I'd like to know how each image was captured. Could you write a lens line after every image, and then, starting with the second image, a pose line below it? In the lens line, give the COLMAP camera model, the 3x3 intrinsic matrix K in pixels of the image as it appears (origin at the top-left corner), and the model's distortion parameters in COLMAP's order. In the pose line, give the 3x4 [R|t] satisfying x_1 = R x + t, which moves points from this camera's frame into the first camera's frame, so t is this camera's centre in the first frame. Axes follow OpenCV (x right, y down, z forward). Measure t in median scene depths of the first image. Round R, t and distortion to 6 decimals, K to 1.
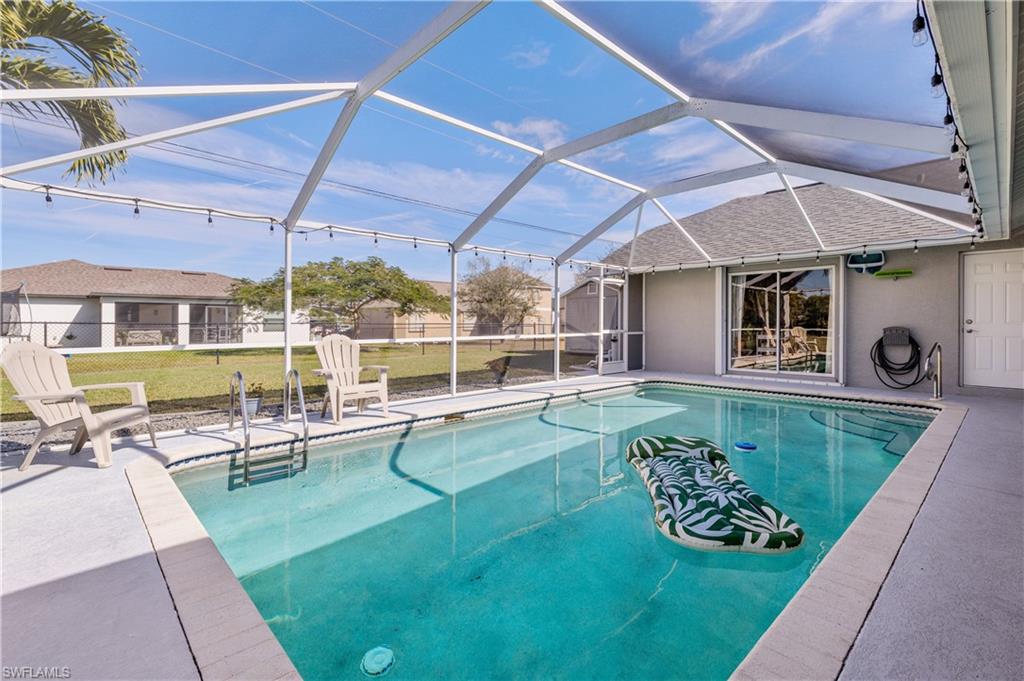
lens RADIAL K [[459.4, 0, 508.5], [0, 459.4, 336.3], [0, 0, 1]] dist [0.001934, 0.000213]
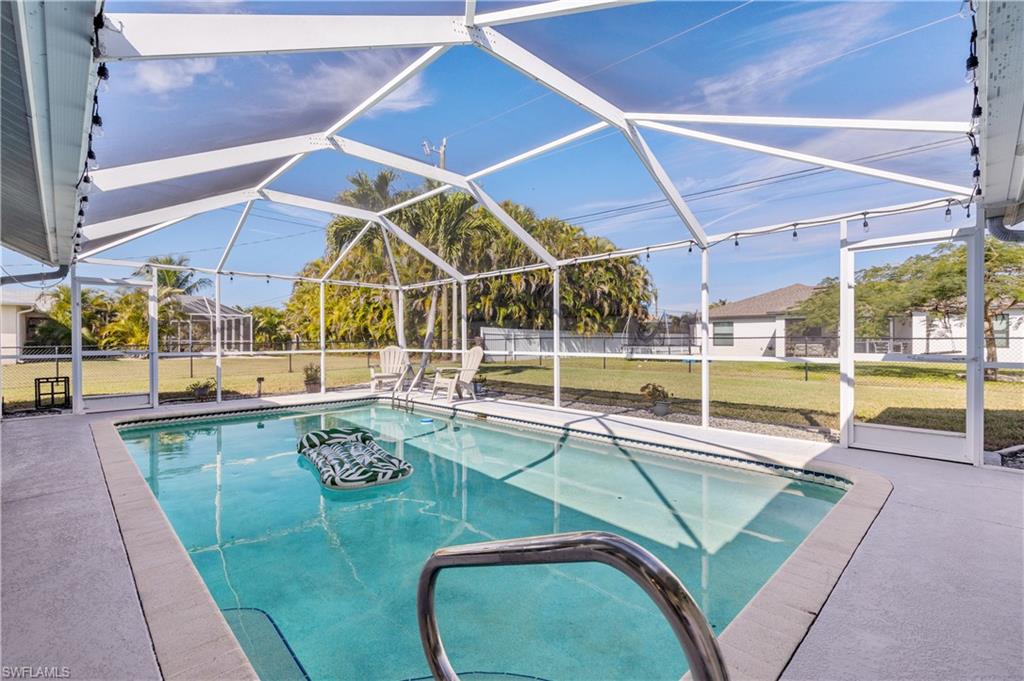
lens RADIAL K [[459.4, 0, 508.5], [0, 459.4, 336.3], [0, 0, 1]] dist [0.001934, 0.000213]
pose [[0.022869, -0.001362, -0.999738, 0.319246], [-0.028095, 0.999603, -0.002005, -0.009587], [0.999344, 0.028134, 0.022822, 0.306370]]
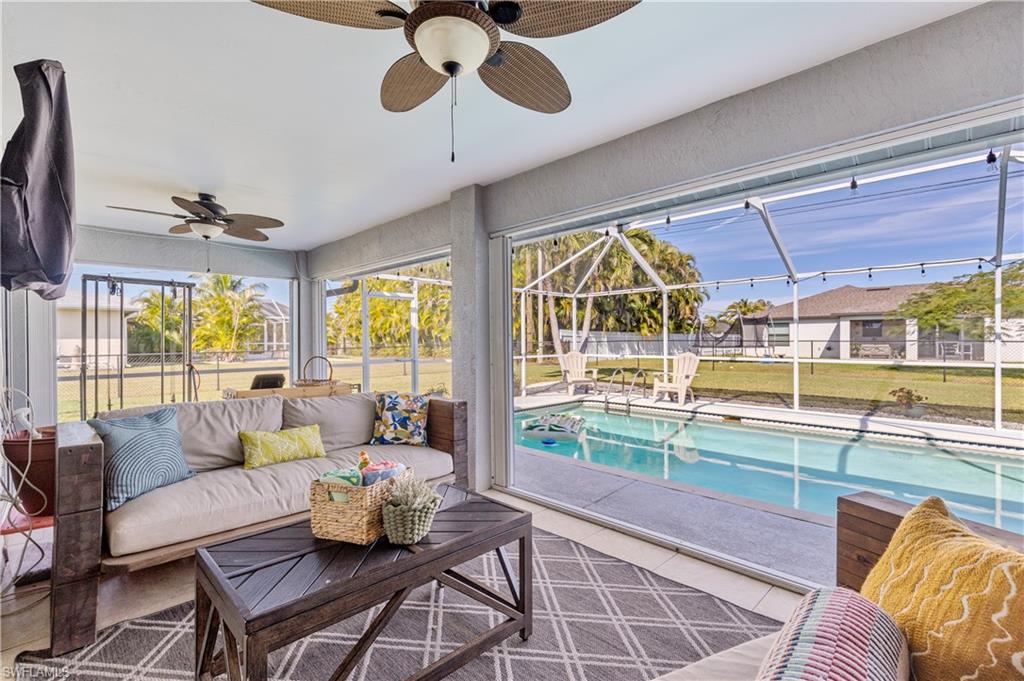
lens RADIAL K [[459.4, 0, 508.5], [0, 459.4, 336.3], [0, 0, 1]] dist [0.001934, 0.000213]
pose [[0.029007, 0.000105, -0.999579, 0.340079], [-0.023984, 0.999712, -0.000591, -0.011953], [0.999291, 0.023991, 0.029001, 0.093608]]
